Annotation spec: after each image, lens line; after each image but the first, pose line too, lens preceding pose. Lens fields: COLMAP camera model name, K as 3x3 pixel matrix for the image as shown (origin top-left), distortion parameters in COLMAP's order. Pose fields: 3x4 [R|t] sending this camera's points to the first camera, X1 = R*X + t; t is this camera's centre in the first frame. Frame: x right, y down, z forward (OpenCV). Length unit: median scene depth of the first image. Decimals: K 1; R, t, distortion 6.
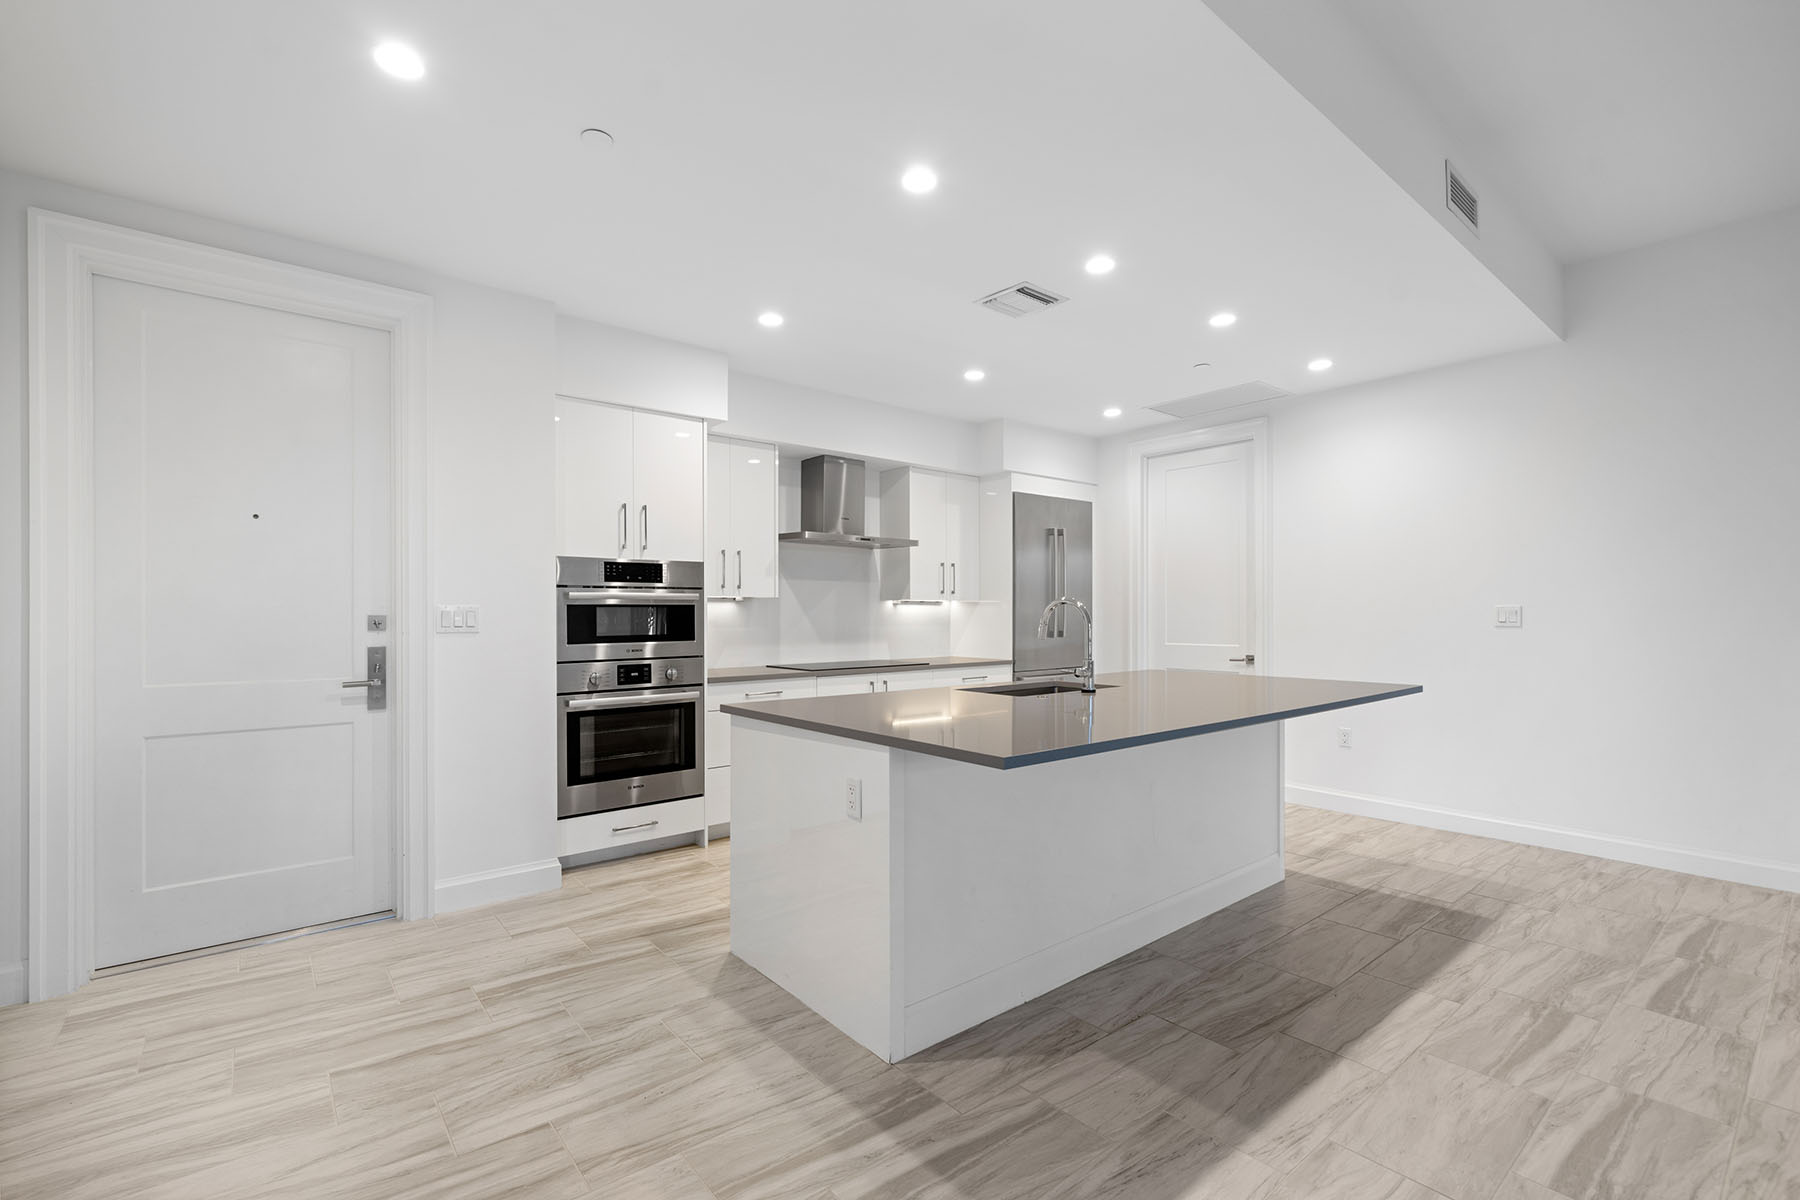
lens RADIAL K [[785.0, 0, 887.3], [0, 785.0, 610.6], [0, 0, 1]] dist [0.001394, -0.000073]
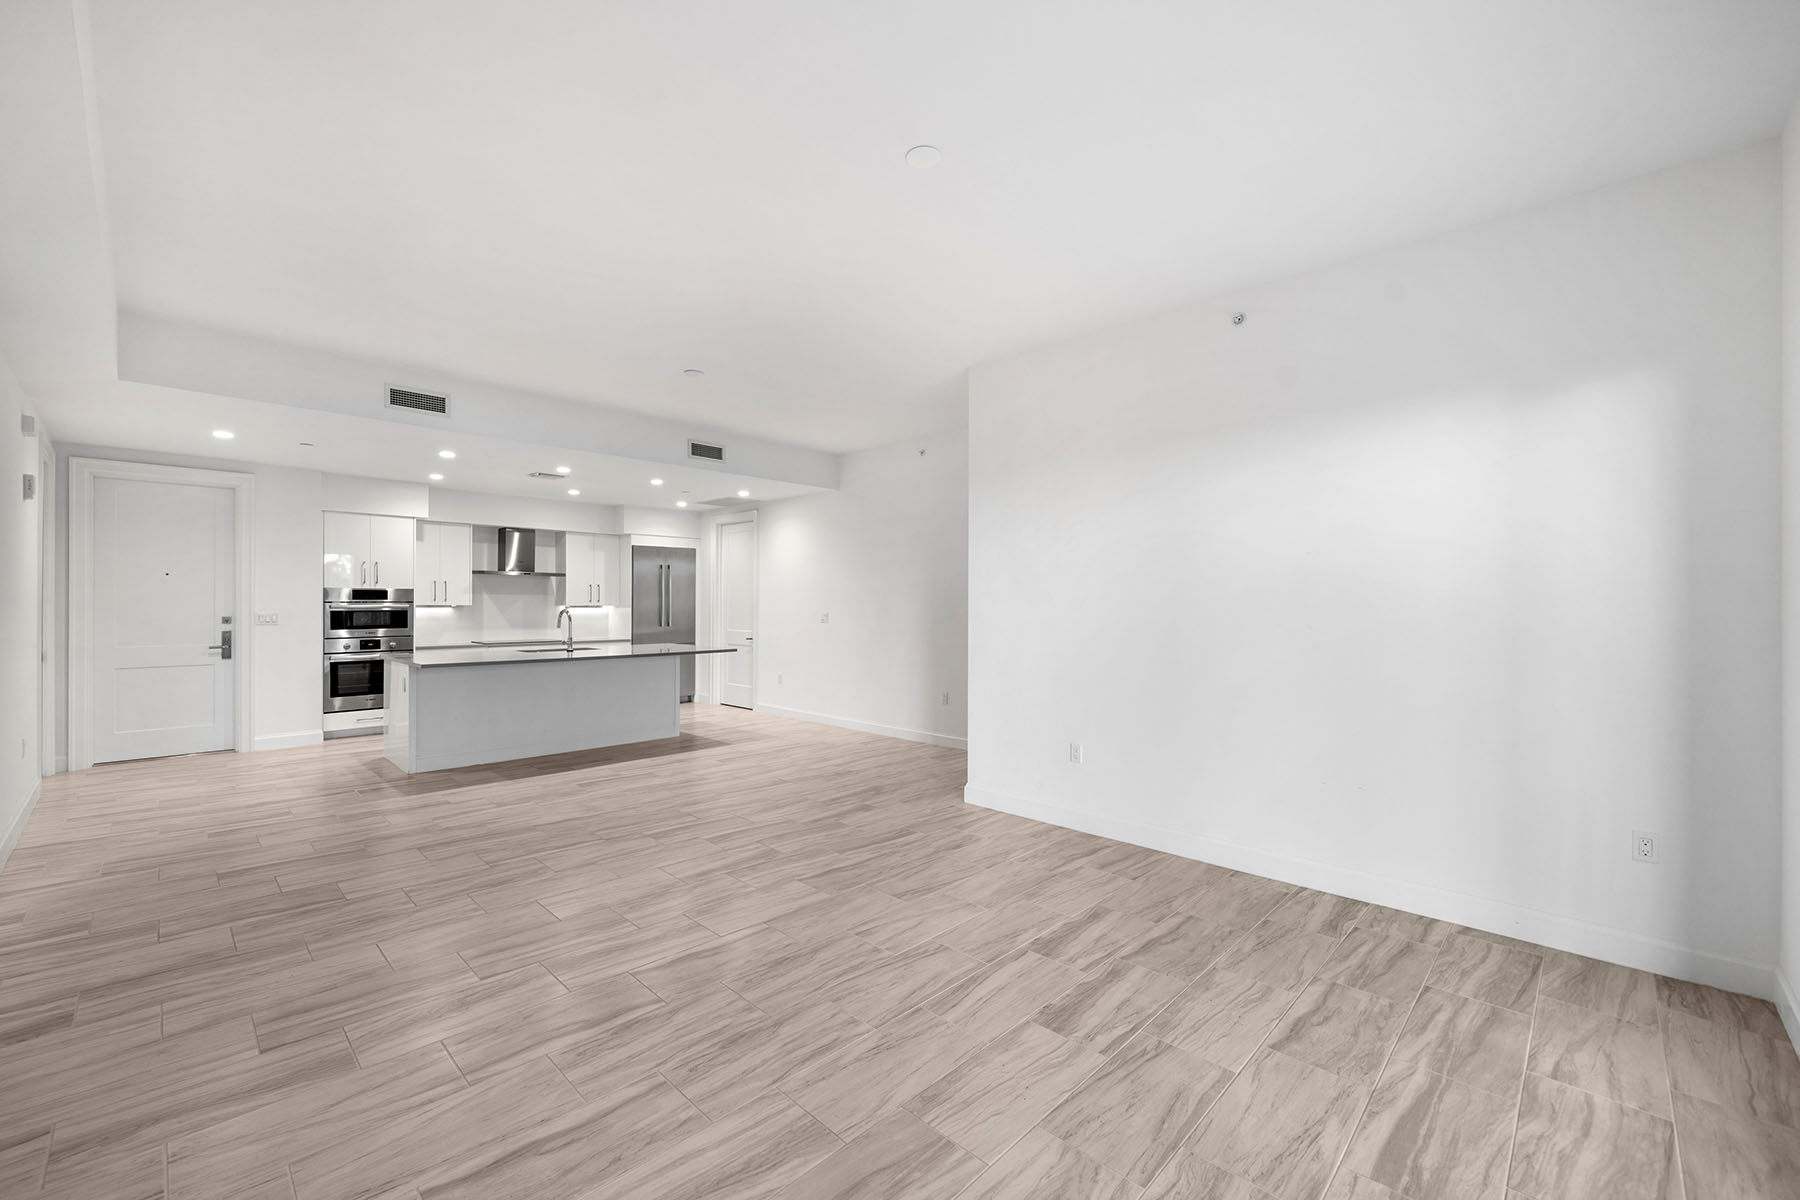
lens RADIAL K [[726.1, 0, 876.8], [0, 726.1, 599.5], [0, 0, 1]] dist [0.010264, -0.000196]
pose [[0.994949, 0.005706, 0.100219, 0.907410], [-0.005616, 0.999984, -0.001173, -0.047196], [-0.100224, 0.000604, 0.994965, -1.162069]]
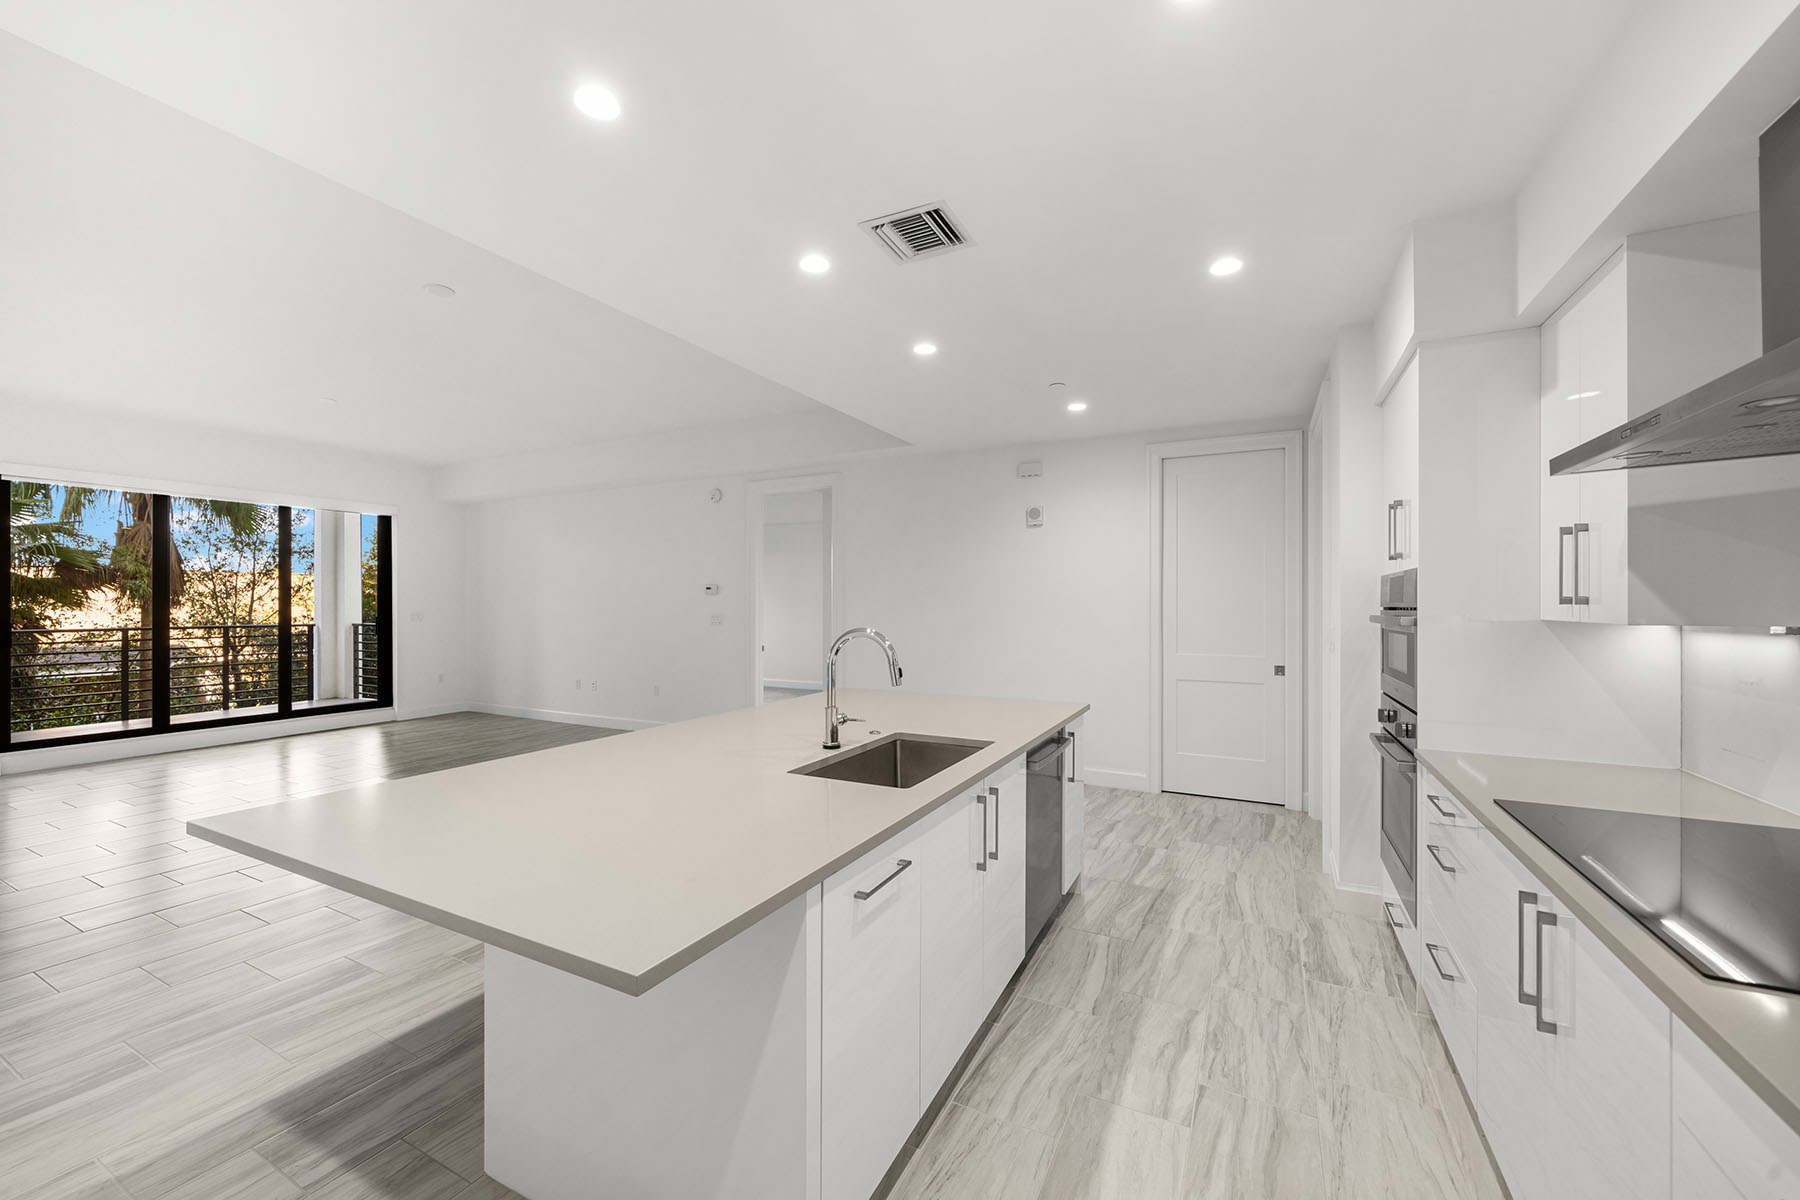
lens RADIAL K [[705.3, 0, 888.0], [0, 705.3, 601.7], [0, 0, 1]] dist [-0.001497, 0.000309]
pose [[-0.919720, 0.001901, -0.392571, 0.471438], [0.004008, 0.999982, -0.004548, -0.039494], [0.392555, -0.005756, -0.919710, 1.639358]]
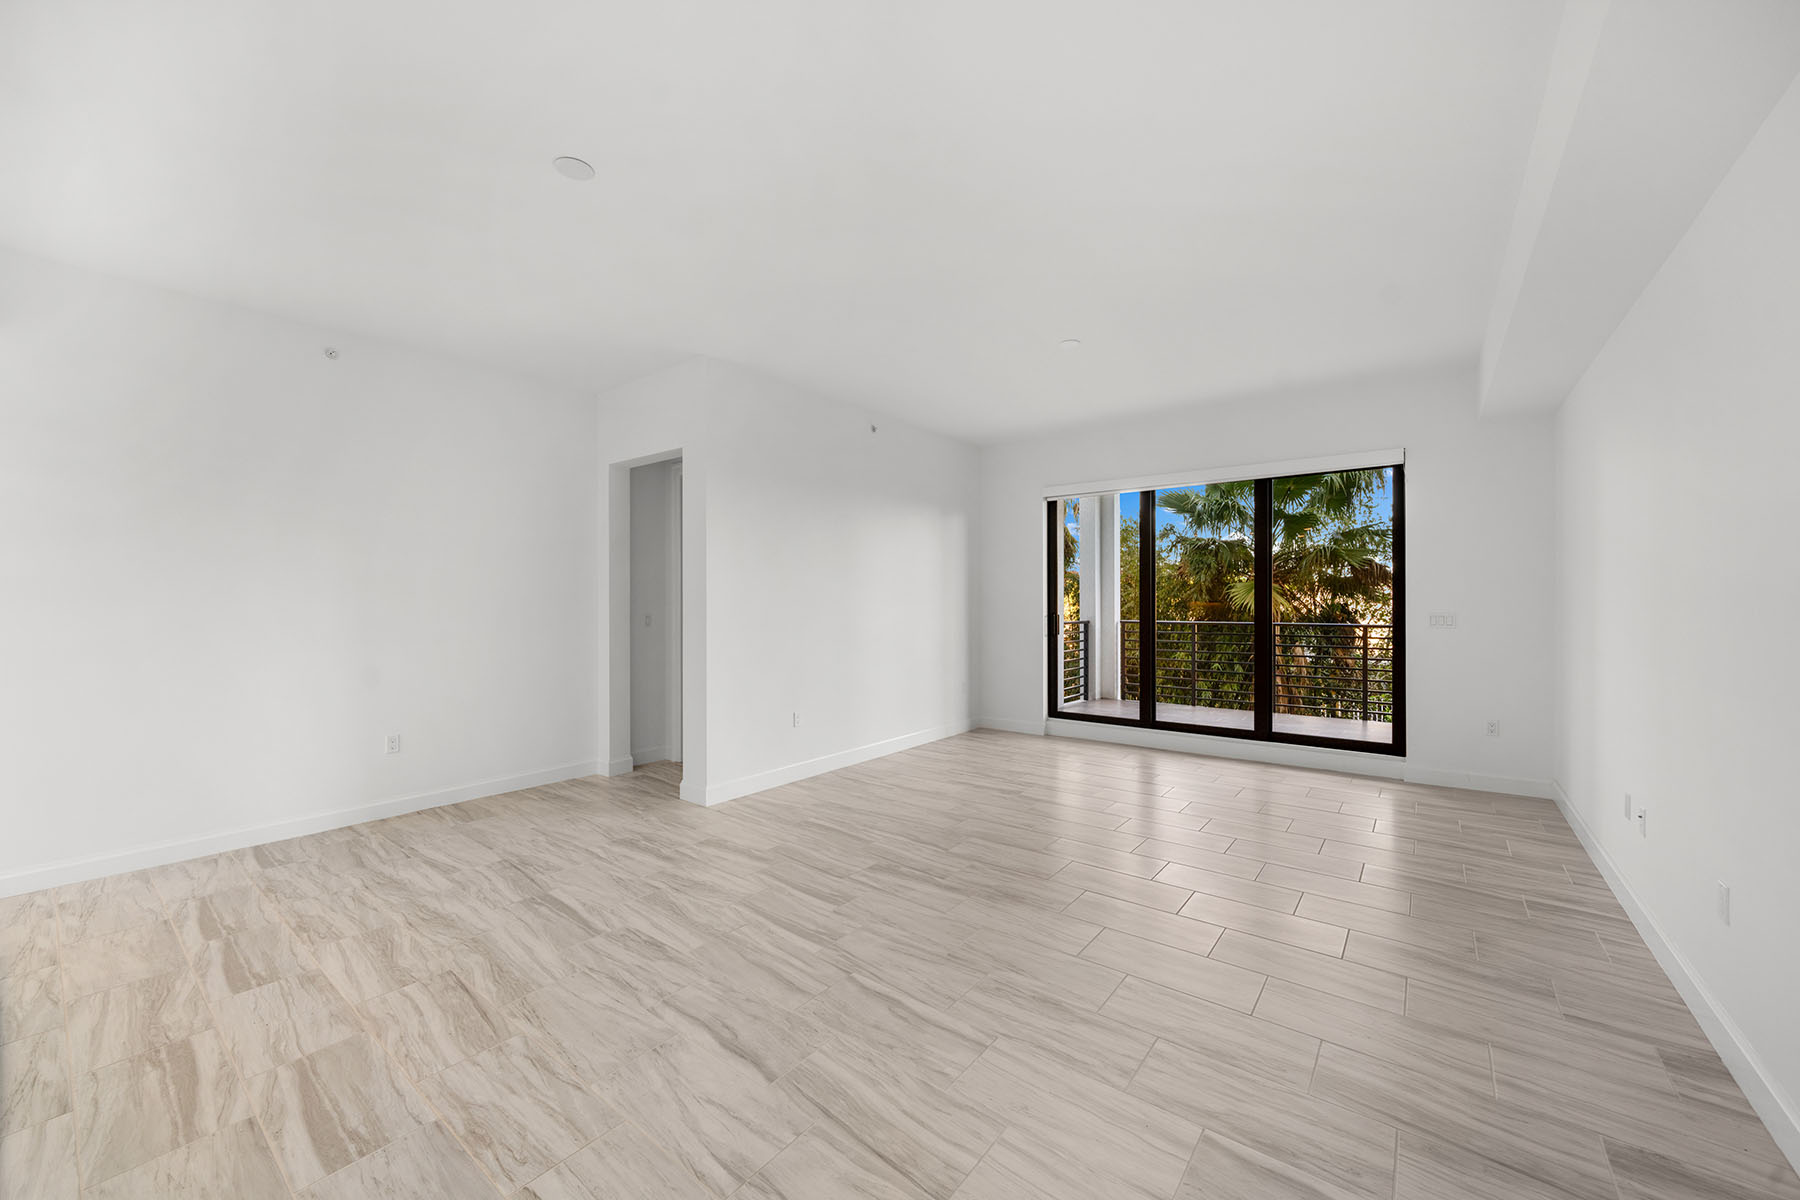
lens RADIAL K [[683.5, 0, 890.5], [0, 683.5, 602.7], [0, 0, 1]] dist [-0.001941, 0.000288]
pose [[-0.221307, -0.001487, 0.975203, -0.136506], [-0.002544, 0.999996, 0.000947, -0.040122], [-0.975201, -0.002271, -0.221310, 0.214140]]
